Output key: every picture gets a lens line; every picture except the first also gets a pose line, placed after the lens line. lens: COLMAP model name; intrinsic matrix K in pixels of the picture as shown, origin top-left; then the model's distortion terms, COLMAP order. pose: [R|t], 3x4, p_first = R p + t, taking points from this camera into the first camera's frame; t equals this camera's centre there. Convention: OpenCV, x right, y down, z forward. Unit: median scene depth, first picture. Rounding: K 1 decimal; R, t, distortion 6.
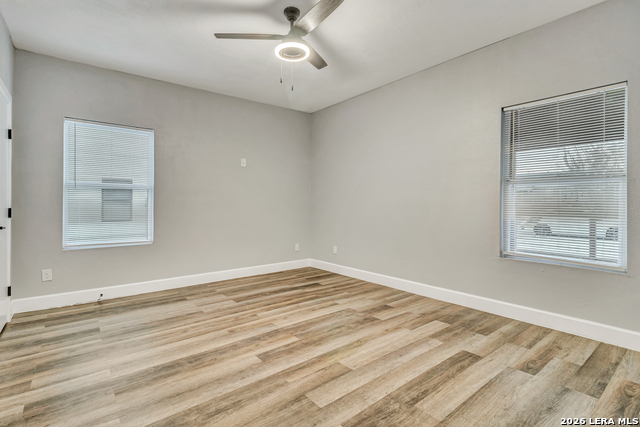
lens RADIAL K [[303.8, 0, 317.7], [0, 303.8, 207.1], [0, 0, 1]] dist [0.001351, 0.000281]
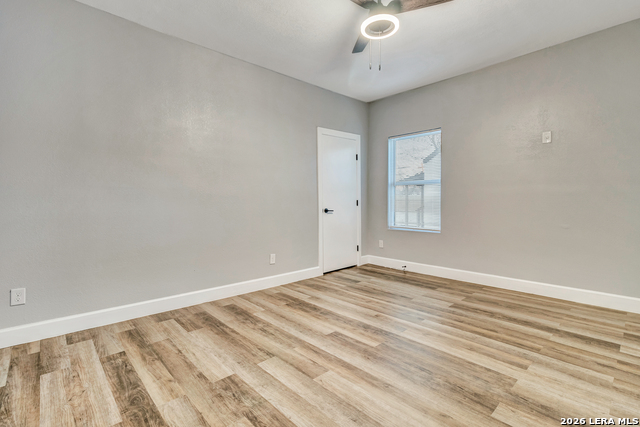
lens RADIAL K [[303.8, 0, 317.7], [0, 303.8, 207.1], [0, 0, 1]] dist [0.001351, 0.000281]
pose [[0.072260, 0.025032, -0.997072, 0.747327], [0.003257, 0.999674, 0.025334, -0.003973], [0.997381, -0.005078, 0.072154, 0.698683]]
